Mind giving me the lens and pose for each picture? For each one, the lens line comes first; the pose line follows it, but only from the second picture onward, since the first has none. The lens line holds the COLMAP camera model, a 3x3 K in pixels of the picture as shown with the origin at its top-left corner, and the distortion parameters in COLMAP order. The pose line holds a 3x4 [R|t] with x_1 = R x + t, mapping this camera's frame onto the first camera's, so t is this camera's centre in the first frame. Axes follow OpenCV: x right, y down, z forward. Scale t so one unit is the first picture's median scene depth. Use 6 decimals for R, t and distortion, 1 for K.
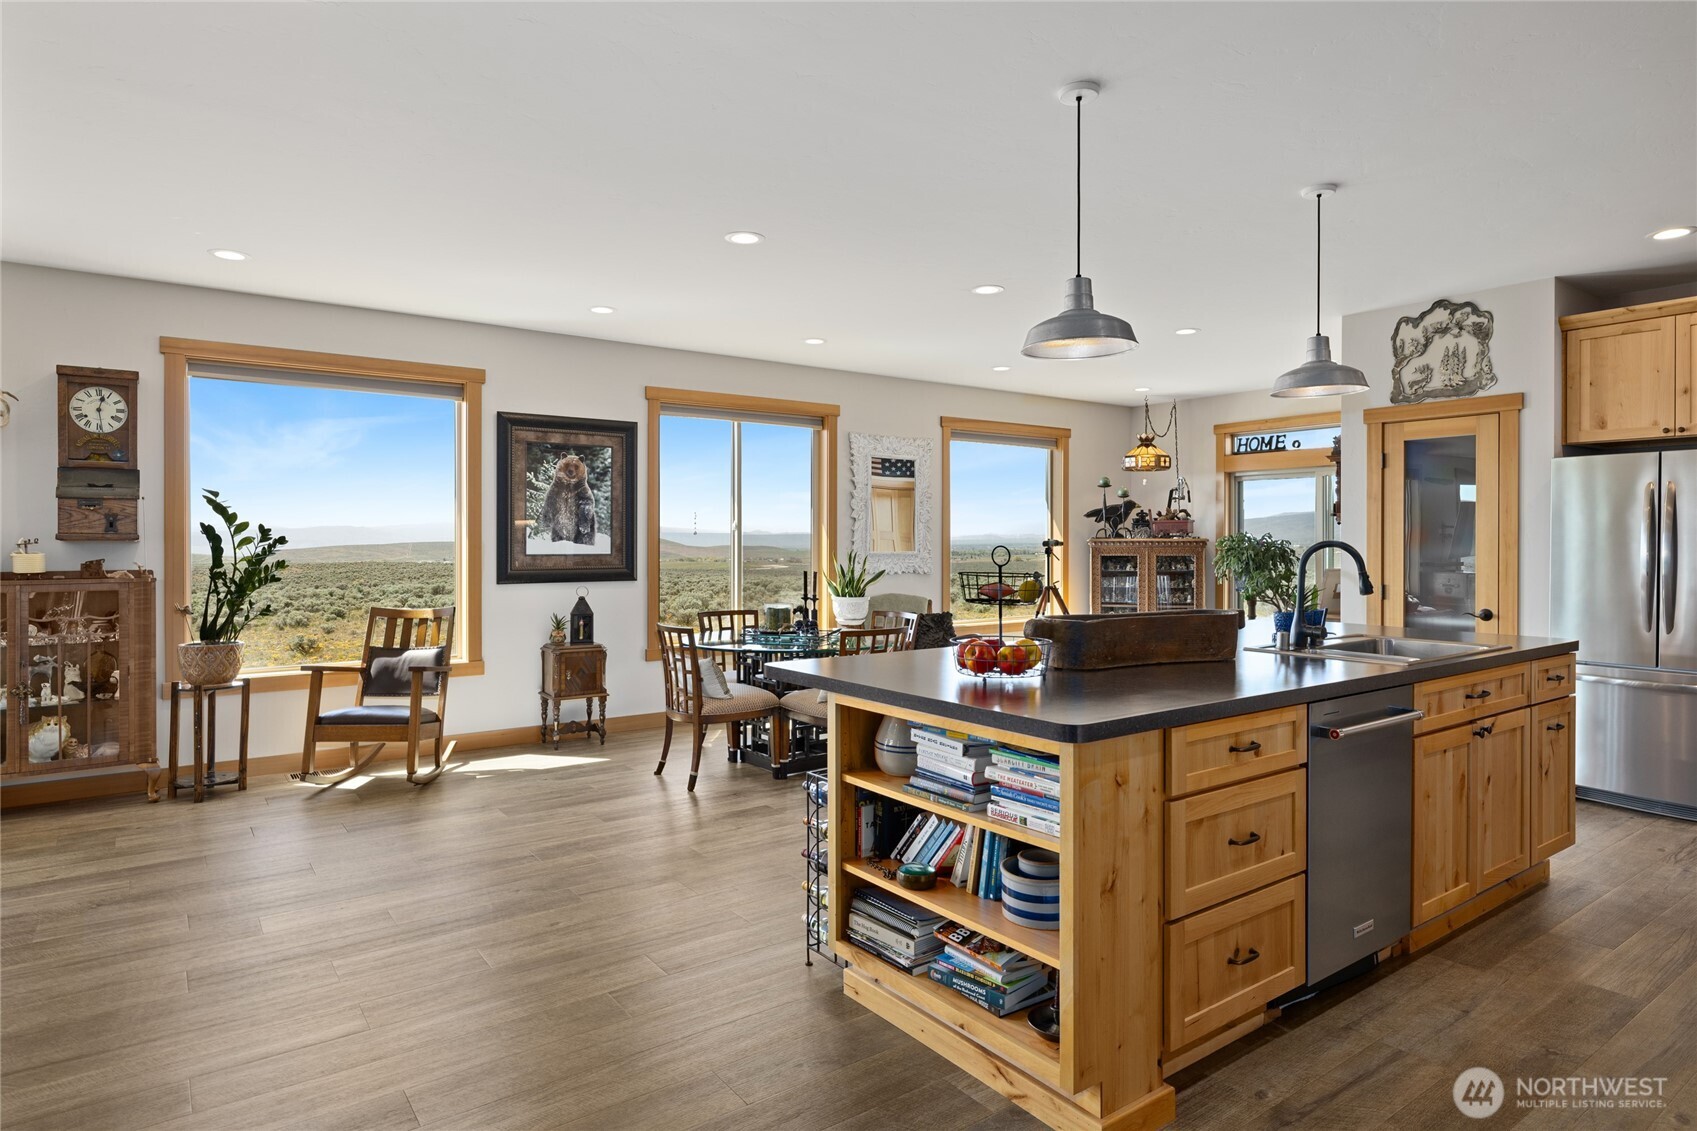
lens RADIAL K [[958.7, 0, 853.6], [0, 958.7, 548.0], [0, 0, 1]] dist [-0.006920, 0.002310]
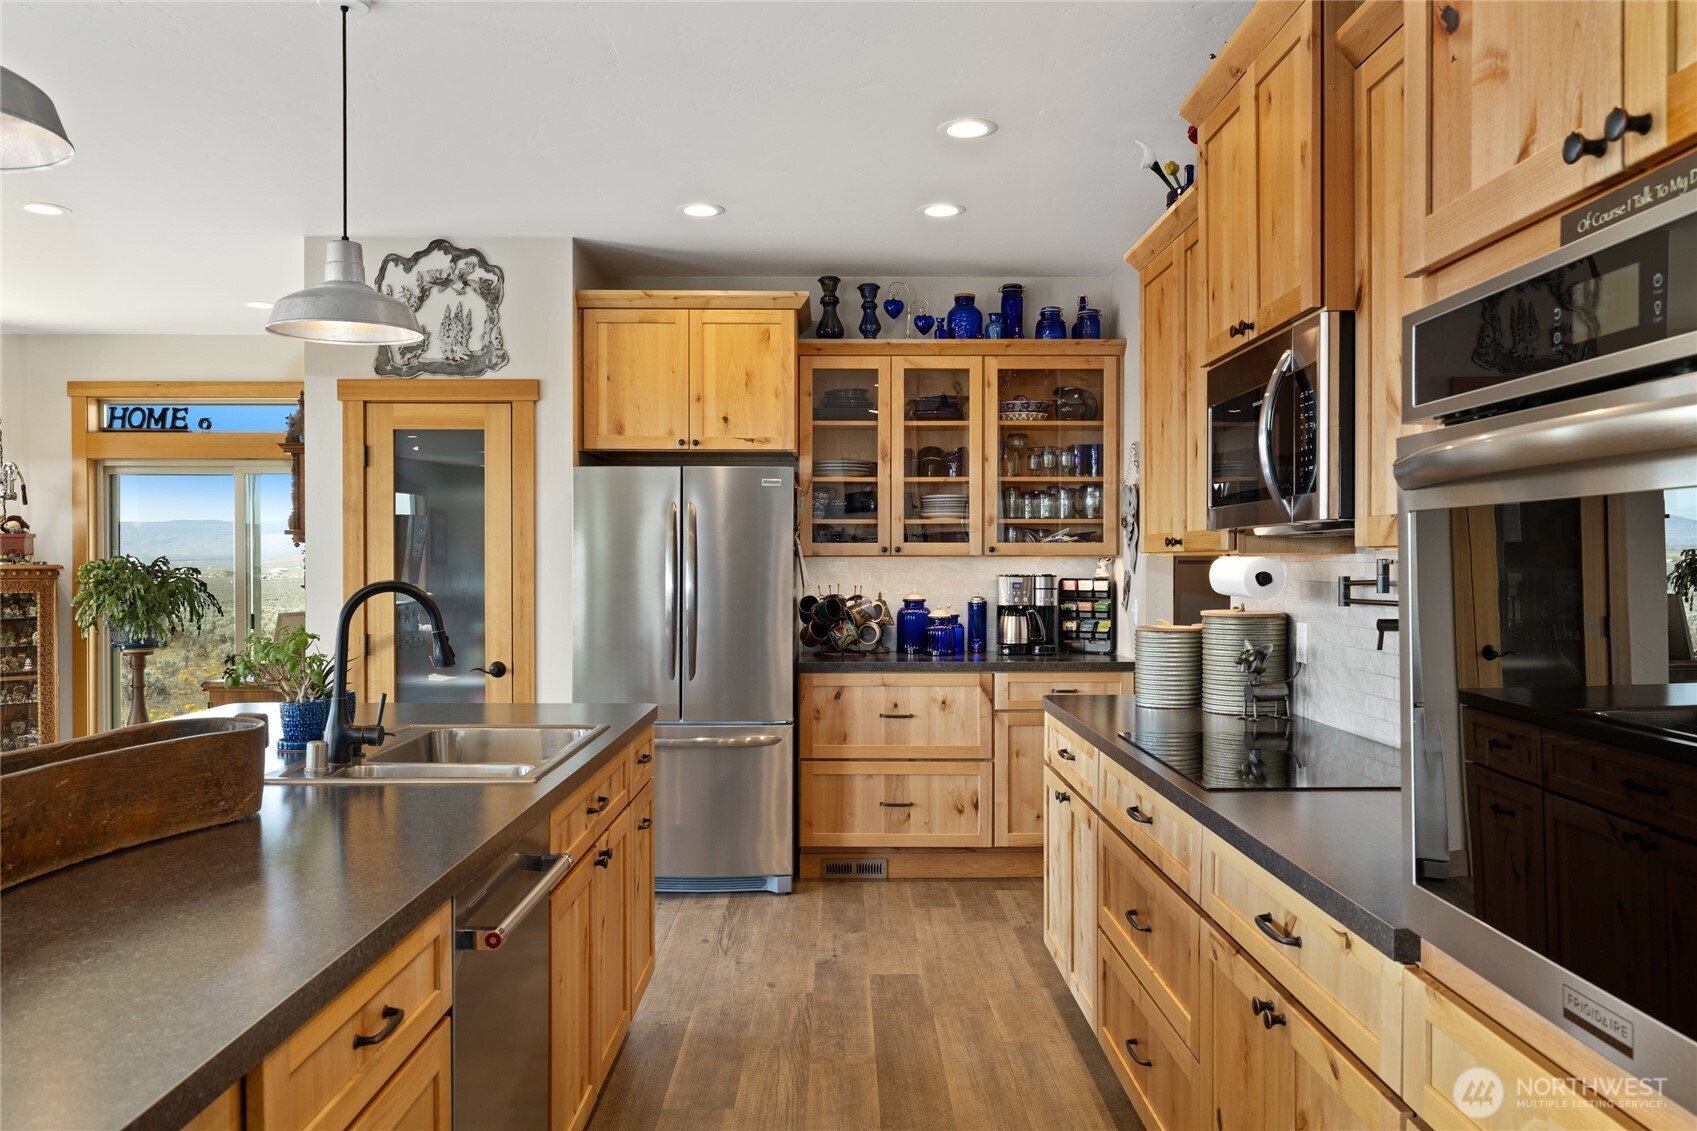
lens RADIAL K [[1268.2, 0, 833.4], [0, 1268.2, 569.3], [0, 0, 1]] dist [-0.003921, 0.000538]
pose [[0.593800, -0.004909, 0.804598, 0.015497], [0.005520, 0.999983, 0.002026, -0.009460], [-0.804594, 0.003238, 0.593817, 0.193026]]
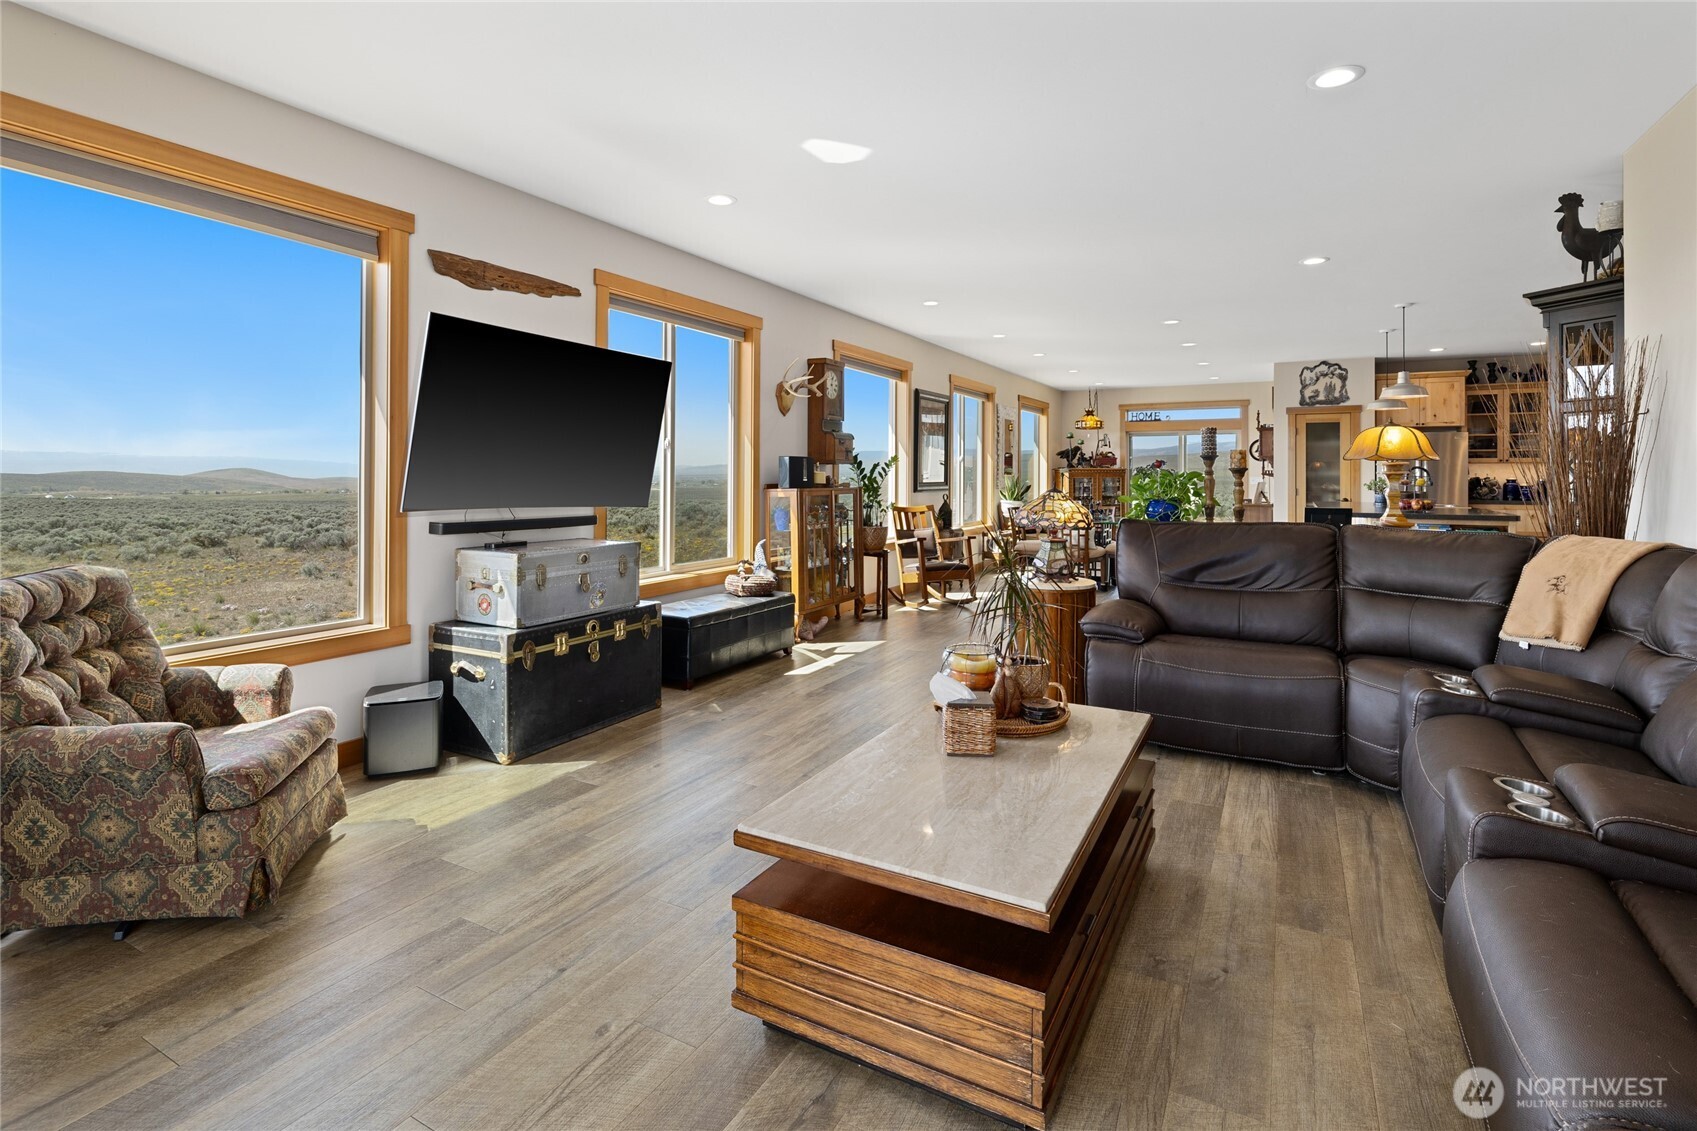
lens RADIAL K [[768.6, 0, 864.0], [0, 768.6, 462.2], [0, 0, 1]] dist [-0.001412, 0.000472]
pose [[0.904072, 0.003531, 0.427366, -1.166048], [0.004934, 0.999813, -0.018699, 0.006689], [-0.427352, 0.019014, 0.903885, -0.171847]]
